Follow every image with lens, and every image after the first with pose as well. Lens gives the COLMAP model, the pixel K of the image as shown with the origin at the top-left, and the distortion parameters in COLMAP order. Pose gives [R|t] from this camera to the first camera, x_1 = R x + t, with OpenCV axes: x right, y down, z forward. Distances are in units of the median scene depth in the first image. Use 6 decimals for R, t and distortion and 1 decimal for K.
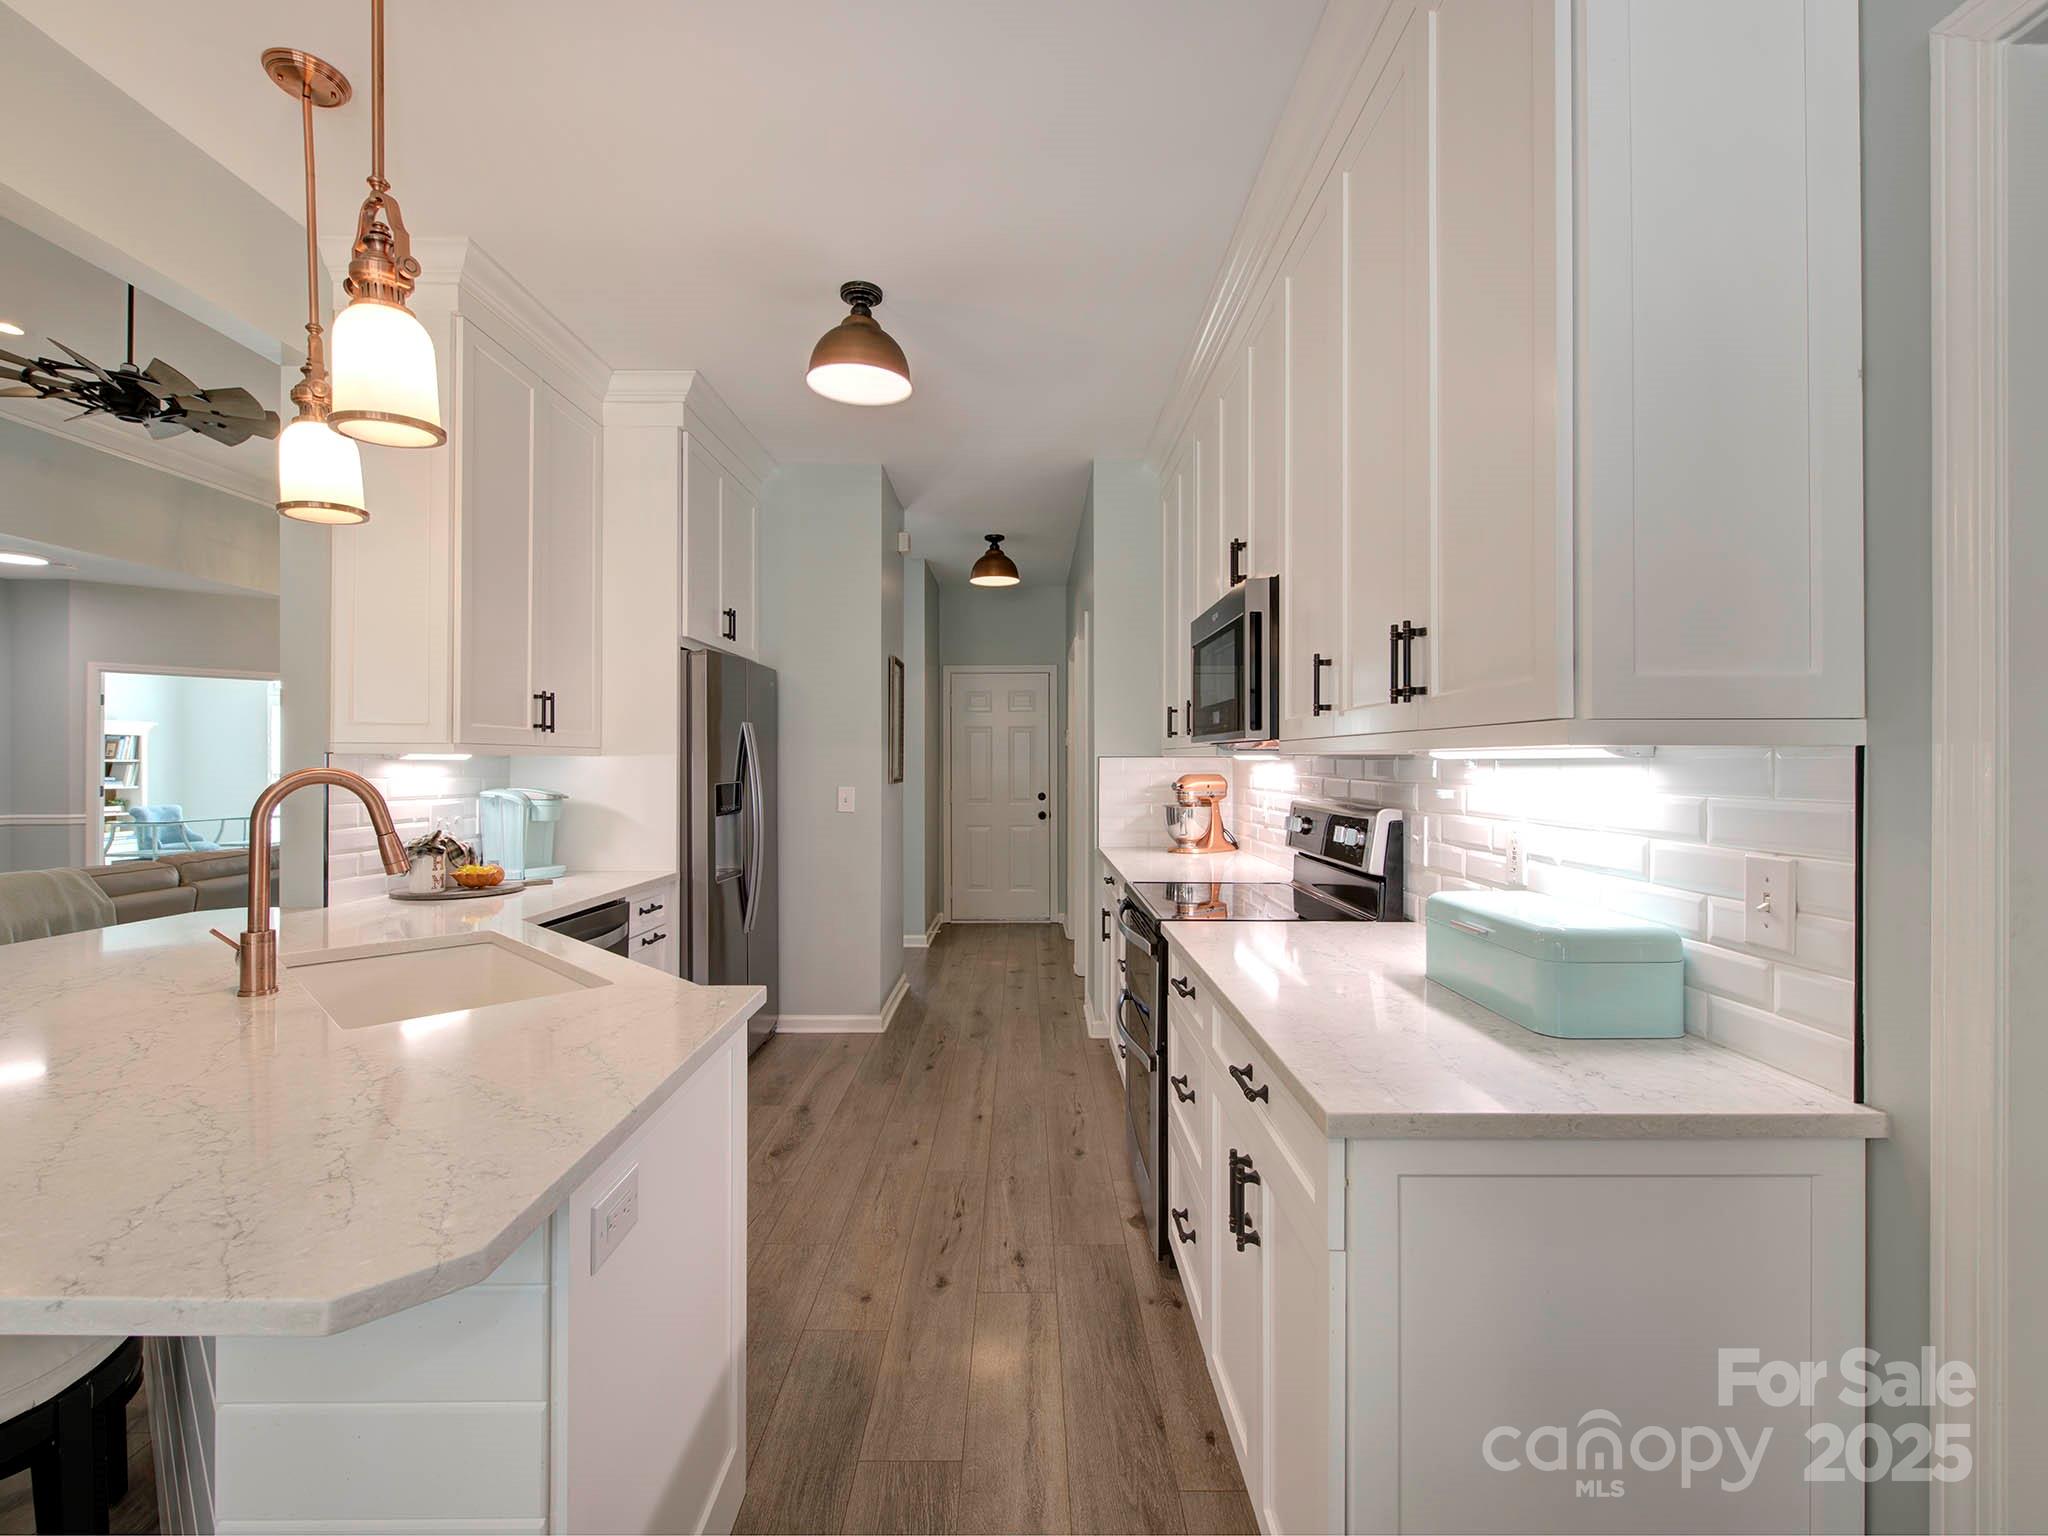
lens RADIAL K [[913.4, 0, 1020.8], [0, 913.4, 759.6], [0, 0, 1]] dist [0.002533, -0.001155]
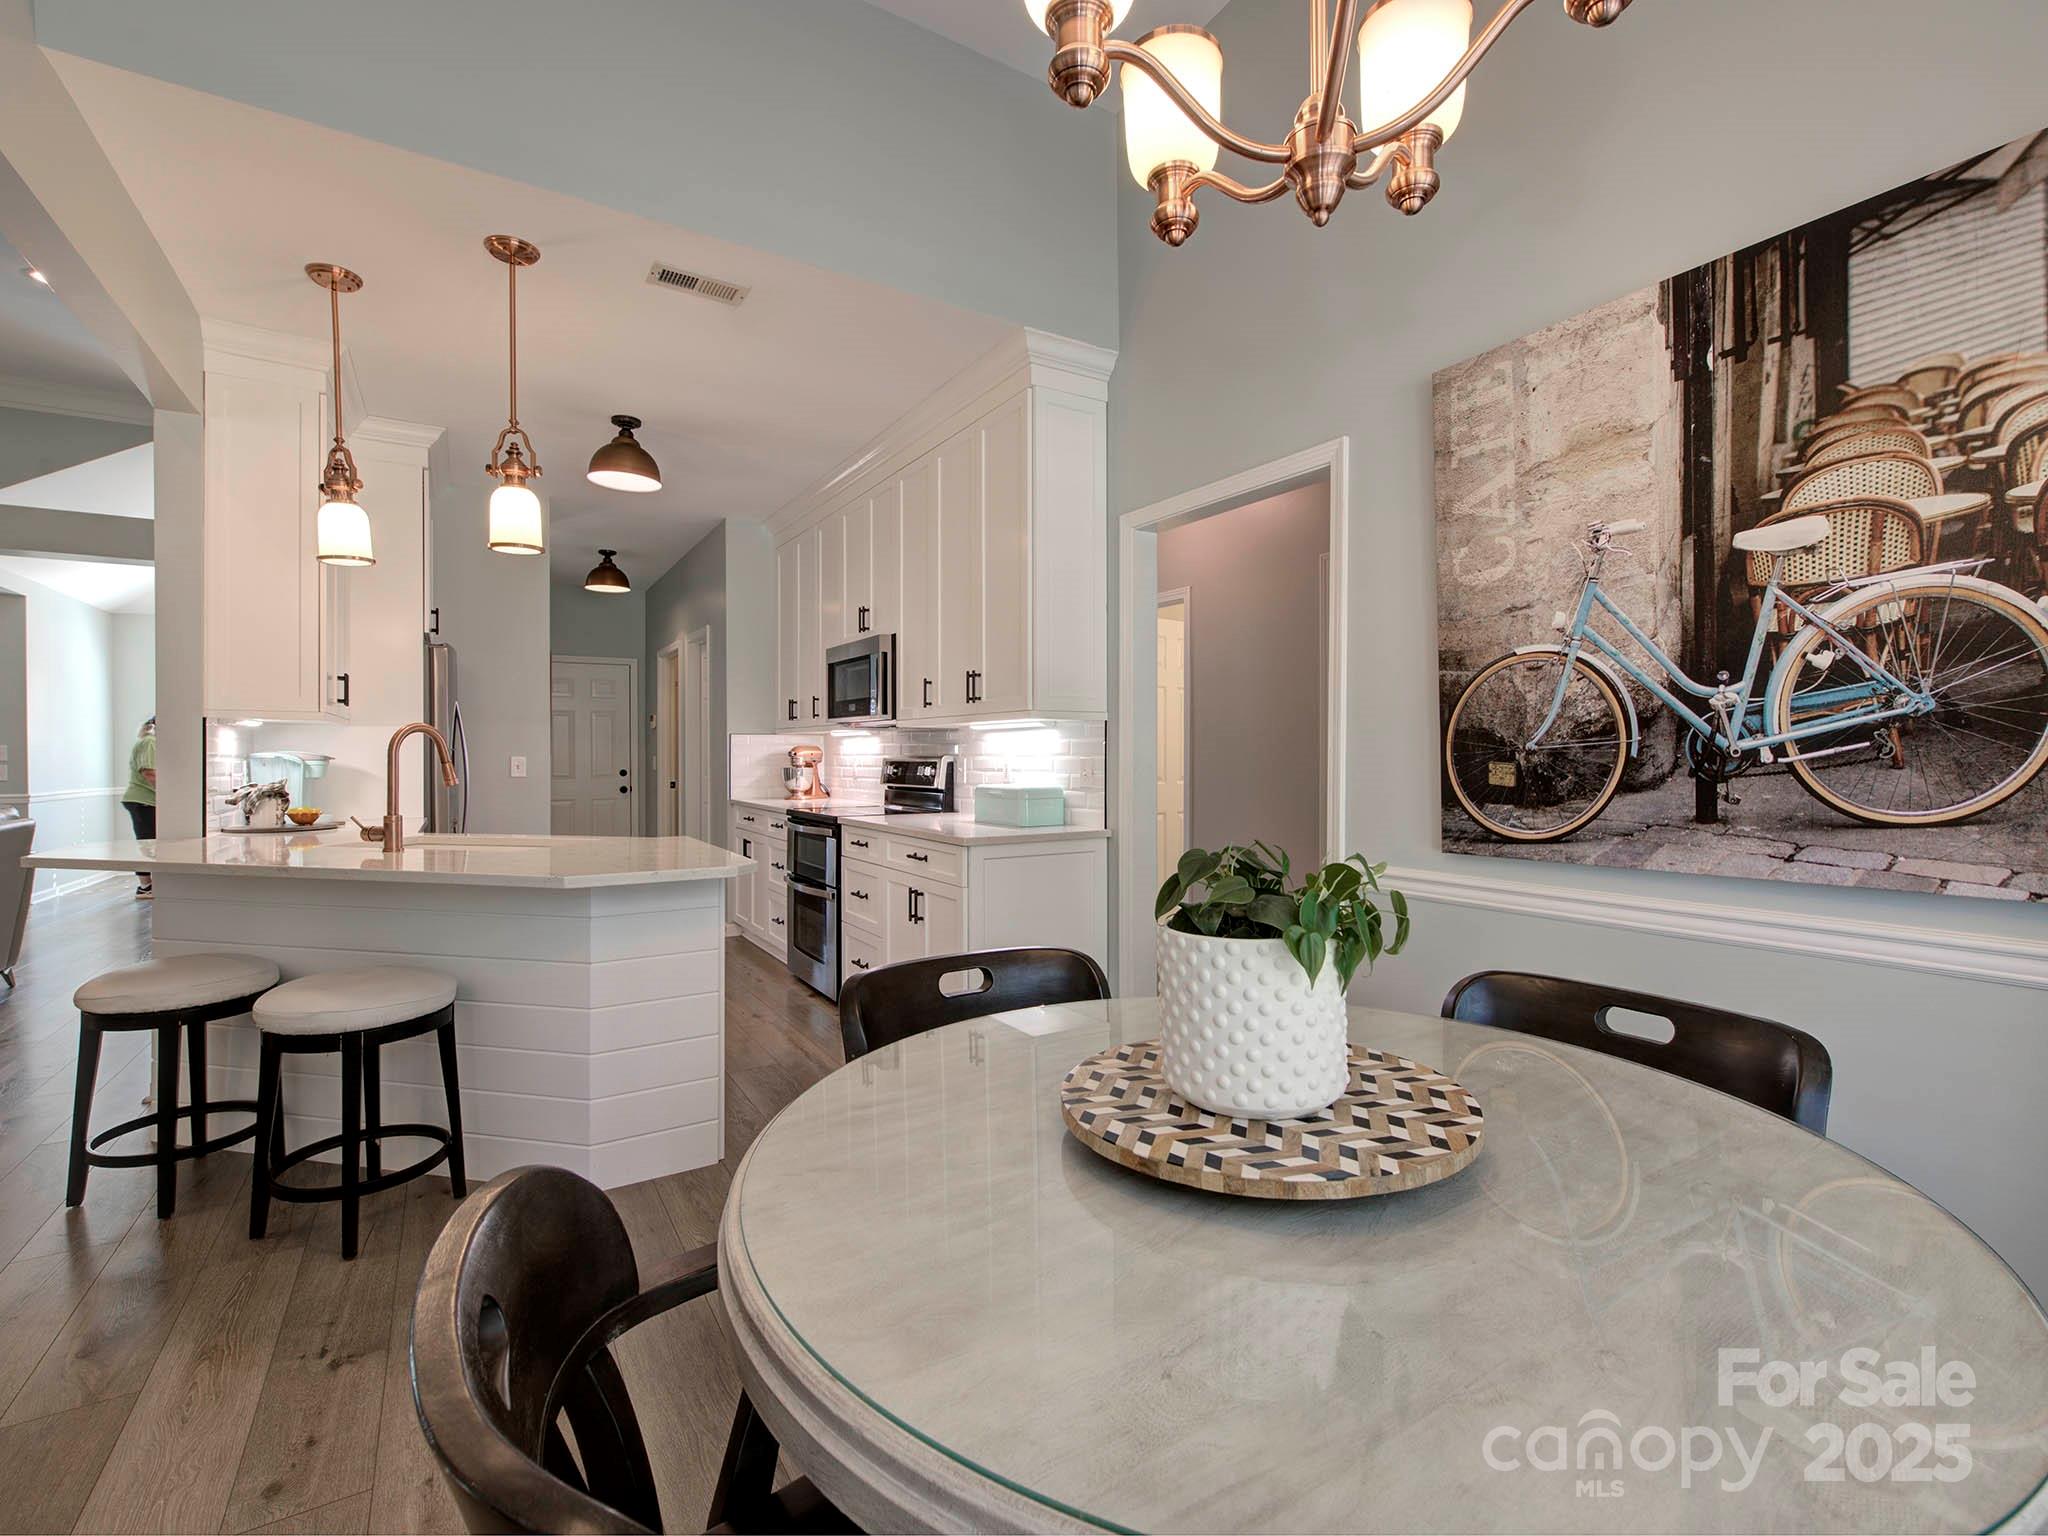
lens RADIAL K [[913.4, 0, 1026.6], [0, 913.4, 757.2], [0, 0, 1]] dist [0.002533, -0.001155]
pose [[0.846482, -0.003415, 0.532407, -0.433570], [0.000558, 0.999985, 0.005526, 0.039776], [-0.532418, -0.004381, 0.846470, -0.657461]]
